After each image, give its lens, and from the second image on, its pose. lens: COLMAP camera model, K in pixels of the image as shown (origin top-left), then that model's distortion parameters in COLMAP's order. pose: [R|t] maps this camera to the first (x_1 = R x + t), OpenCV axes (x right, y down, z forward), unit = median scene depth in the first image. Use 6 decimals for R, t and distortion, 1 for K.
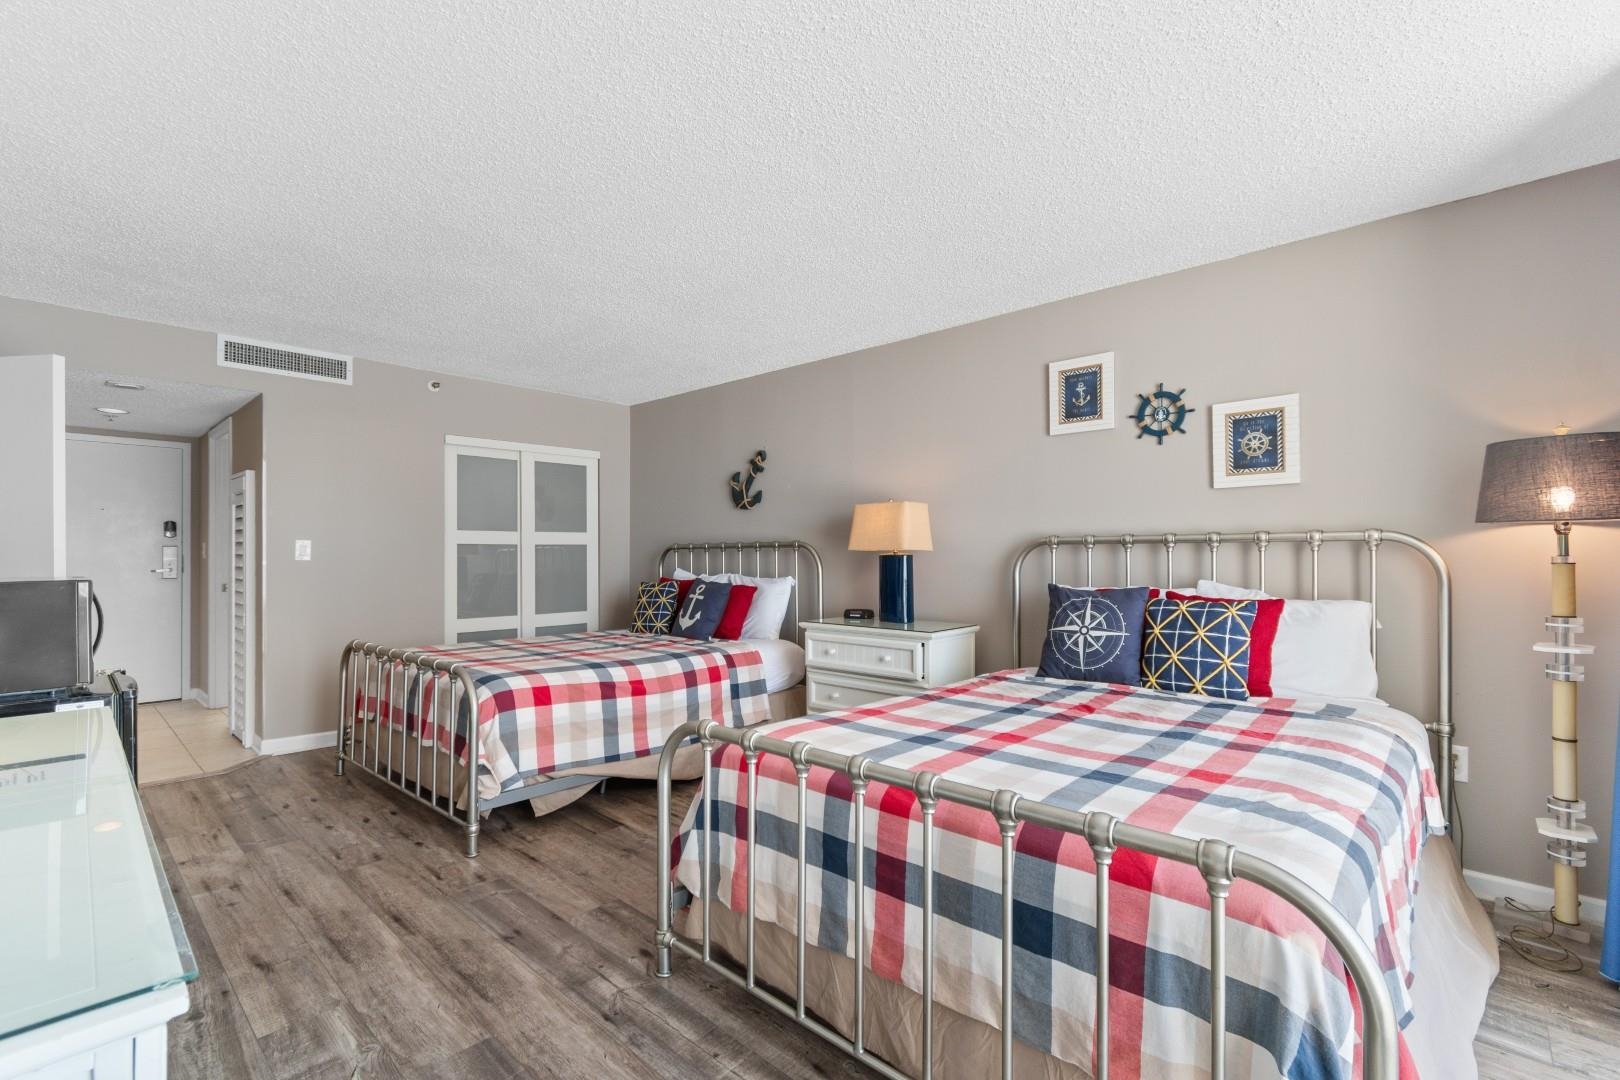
lens RADIAL K [[723.7, 0, 806.8], [0, 723.7, 555.4], [0, 0, 1]] dist [0.004970, -0.001410]
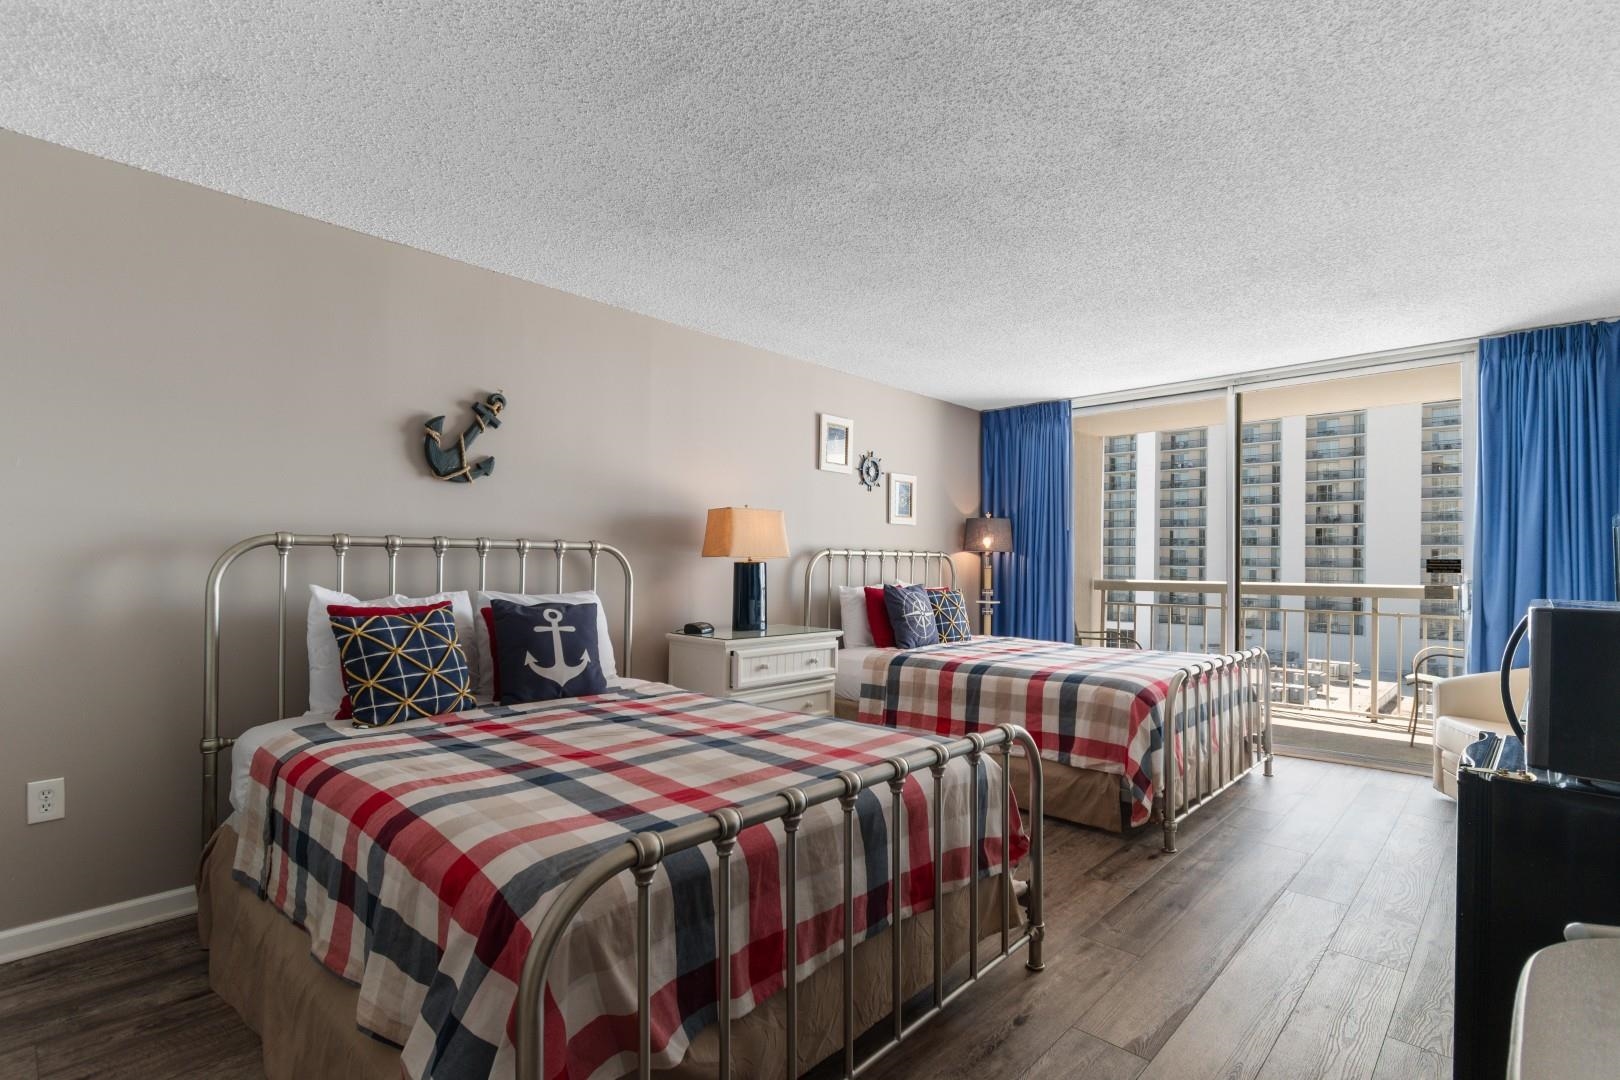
lens RADIAL K [[769.2, 0, 826.1], [0, 769.2, 554.3], [0, 0, 1]] dist [0.002810, -0.000054]
pose [[-0.007978, 0.011783, 0.999899, -1.112003], [-0.010659, 0.999873, -0.011868, -0.000152], [-0.999911, -0.010752, -0.007851, 1.082050]]
